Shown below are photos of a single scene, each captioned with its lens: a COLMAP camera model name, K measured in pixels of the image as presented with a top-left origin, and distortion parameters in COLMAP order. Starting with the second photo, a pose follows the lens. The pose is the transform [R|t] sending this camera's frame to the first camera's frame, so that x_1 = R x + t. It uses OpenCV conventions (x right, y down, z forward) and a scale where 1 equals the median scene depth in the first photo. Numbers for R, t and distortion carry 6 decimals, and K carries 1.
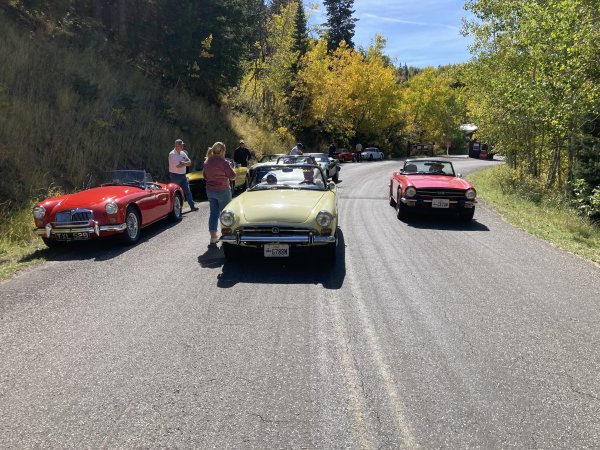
lens RADIAL K [[491.7, 0, 300.2], [0, 491.7, 228.1], [0, 0, 1]] dist [0.011877, -0.005862]
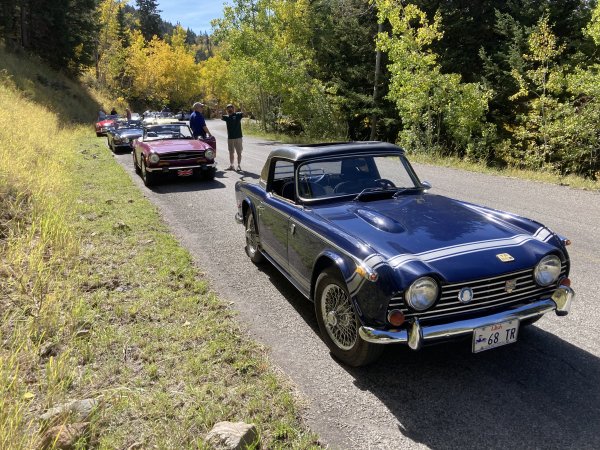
lens RADIAL K [[491.7, 0, 299.0], [0, 491.7, 223.1], [0, 0, 1]] dist [0.011877, -0.005862]
pose [[0.929872, -0.087304, 0.357373, -0.090560], [0.067348, 0.995414, 0.067936, 0.098103], [-0.361665, -0.039104, 0.931488, -0.542941]]
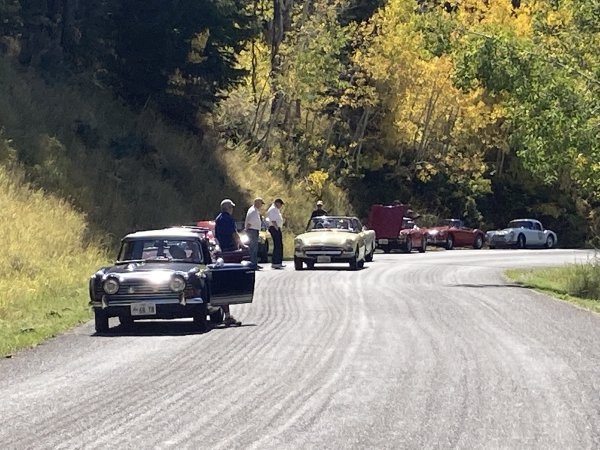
lens RADIAL K [[2454.3, 0, 300.0], [0, 2454.3, 225.0], [0, 0, 1]] dist [-0.247336, 0.000000]
pose [[0.999271, 0.014544, -0.035311, 0.027710], [-0.020125, 0.986379, -0.163252, 0.212742], [0.032455, 0.163844, 0.985952, -1.215432]]
